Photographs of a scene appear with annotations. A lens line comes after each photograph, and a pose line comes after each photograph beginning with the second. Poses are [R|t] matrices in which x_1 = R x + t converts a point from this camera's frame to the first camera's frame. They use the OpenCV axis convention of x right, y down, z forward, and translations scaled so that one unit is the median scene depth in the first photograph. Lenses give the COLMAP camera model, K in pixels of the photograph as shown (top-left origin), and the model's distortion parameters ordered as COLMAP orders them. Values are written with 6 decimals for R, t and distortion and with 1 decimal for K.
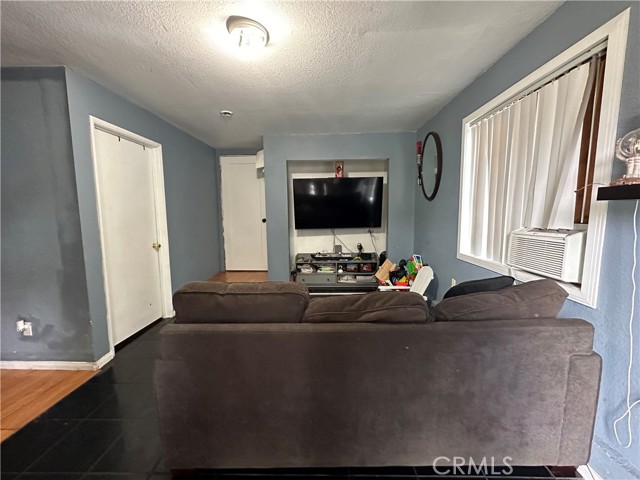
lens RADIAL K [[254.7, 0, 320.0], [0, 254.7, 240.0], [0, 0, 1]] dist [-0.000436, -0.000447]
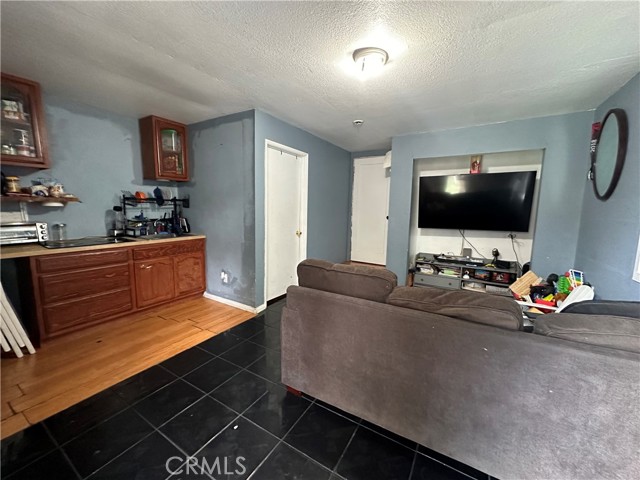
lens RADIAL K [[254.7, 0, 320.0], [0, 254.7, 240.0], [0, 0, 1]] dist [-0.000436, -0.000447]
pose [[0.866937, 0.088230, -0.490547, 0.078902], [-0.083307, 0.996013, 0.031917, 0.007123], [0.491407, 0.013196, 0.870830, -0.064159]]
